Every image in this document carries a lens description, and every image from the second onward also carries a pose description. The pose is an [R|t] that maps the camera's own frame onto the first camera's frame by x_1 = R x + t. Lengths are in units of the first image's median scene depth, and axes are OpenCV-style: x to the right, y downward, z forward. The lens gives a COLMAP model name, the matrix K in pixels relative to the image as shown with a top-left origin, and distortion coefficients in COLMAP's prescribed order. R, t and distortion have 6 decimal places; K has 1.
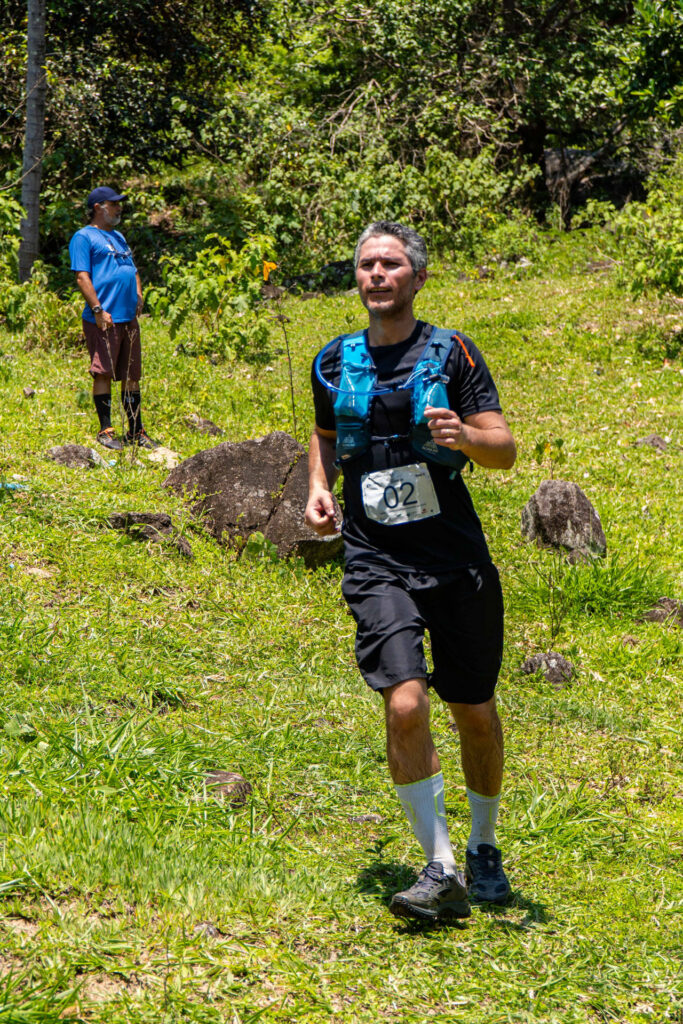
lens RADIAL K [[2749.8, 0, 341.5], [0, 2749.8, 512.0], [0, 0, 1]] dist [0.164490, -1.427873]
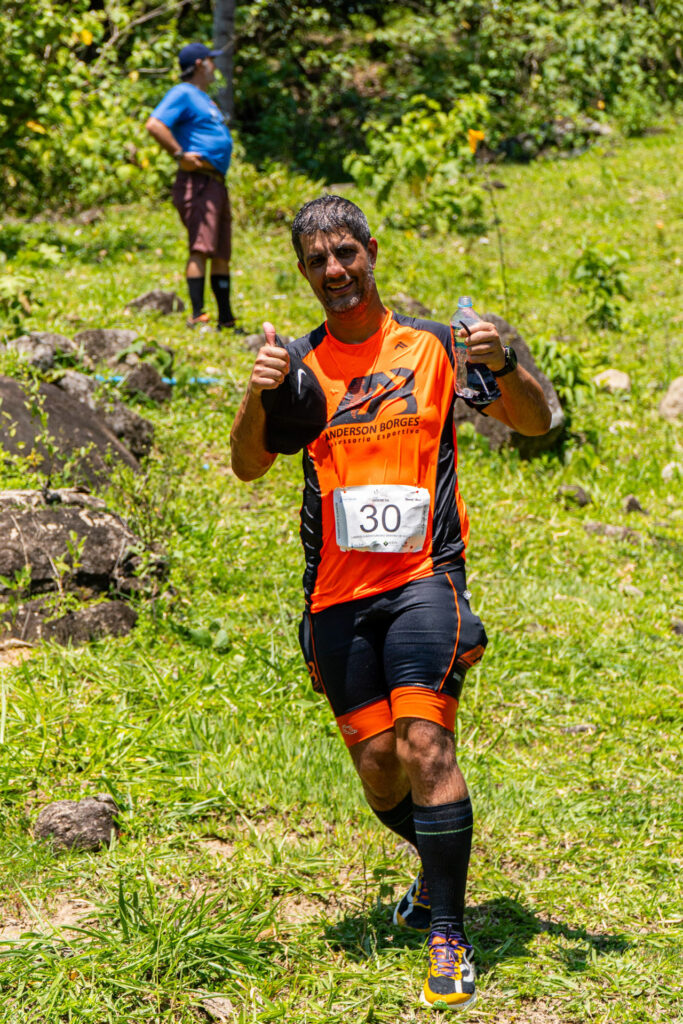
lens RADIAL K [[2989.3, 0, 341.5], [0, 2989.3, 512.0], [0, 0, 1]] dist [0.051409, 0.468935]
pose [[0.996714, -0.022714, -0.077757, 0.004811], [0.025767, 0.998927, 0.038479, -0.002571], [0.076800, -0.040356, 0.996230, -0.014271]]
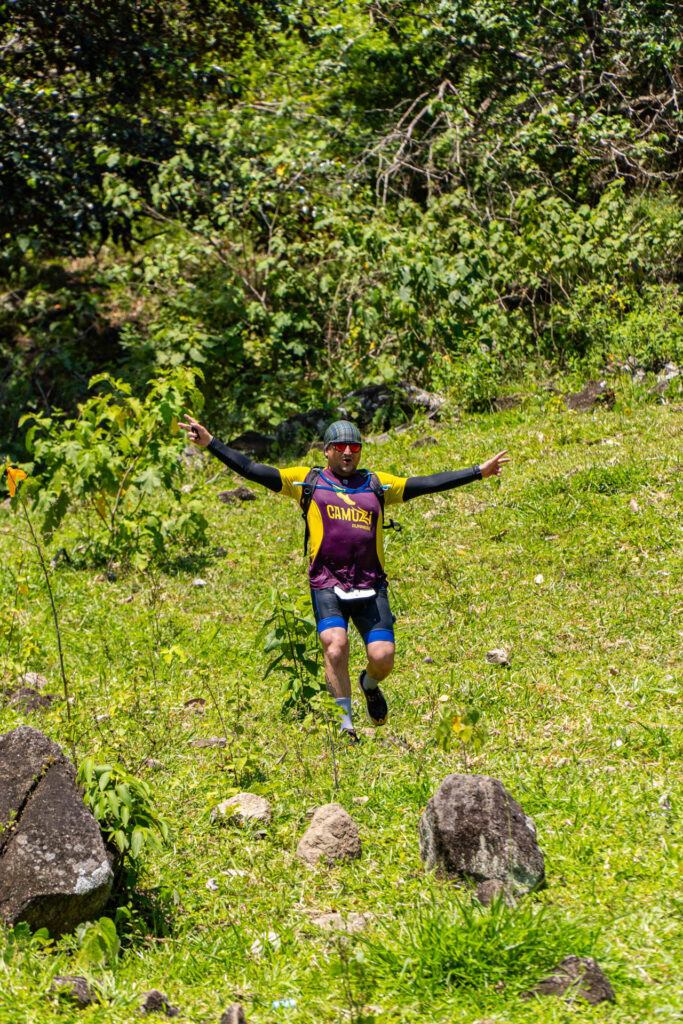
lens RADIAL K [[4556.9, 0, 341.5], [0, 4556.9, 512.0], [0, 0, 1]] dist [0.159681, 12.145623]
pose [[0.998048, -0.052666, -0.033573, 0.098953], [0.050685, 0.997067, -0.057350, -0.014709], [0.036495, 0.055536, 0.997789, -0.107121]]
